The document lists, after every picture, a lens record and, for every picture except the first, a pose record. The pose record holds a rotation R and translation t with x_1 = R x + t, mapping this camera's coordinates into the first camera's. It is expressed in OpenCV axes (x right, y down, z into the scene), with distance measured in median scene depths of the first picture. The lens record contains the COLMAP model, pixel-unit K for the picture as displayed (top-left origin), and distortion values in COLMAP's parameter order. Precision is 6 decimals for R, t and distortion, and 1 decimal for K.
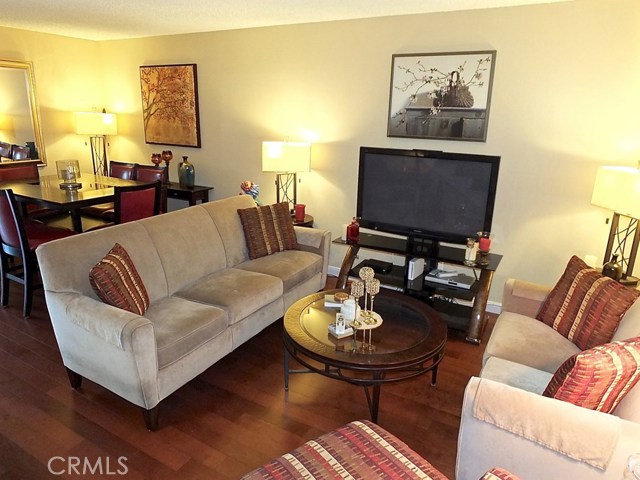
lens RADIAL K [[440.3, 0, 321.4], [0, 440.3, 243.4], [0, 0, 1]] dist [-0.040323, 0.017188]
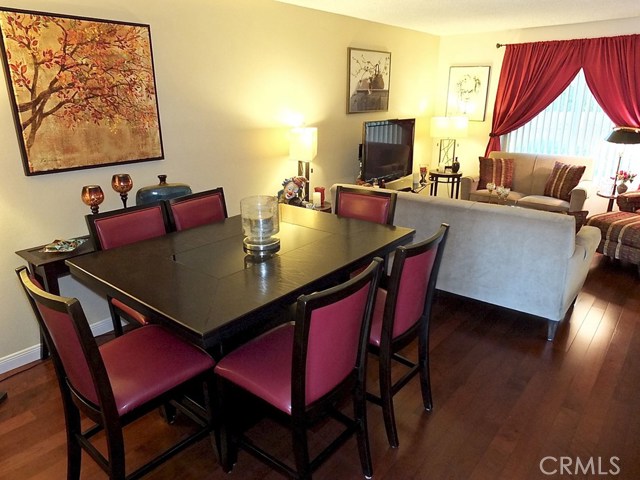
lens RADIAL K [[440.3, 0, 320.2], [0, 440.3, 238.2], [0, 0, 1]] dist [-0.040323, 0.017188]
pose [[0.173599, -0.337850, 0.925052, -1.175807], [0.285800, 0.916173, 0.280973, -0.305371], [-0.942434, 0.215603, 0.255605, 0.870177]]
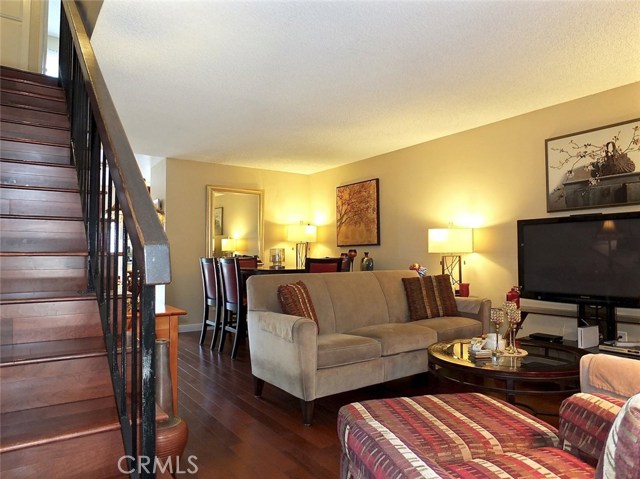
lens RADIAL K [[440.3, 0, 313.1], [0, 440.3, 241.4], [0, 0, 1]] dist [-0.040323, 0.017188]
pose [[0.898938, -0.048868, -0.435341, 0.101001], [-0.097511, 0.946507, -0.307598, 0.201537], [0.427085, 0.318962, 0.846086, -0.093650]]
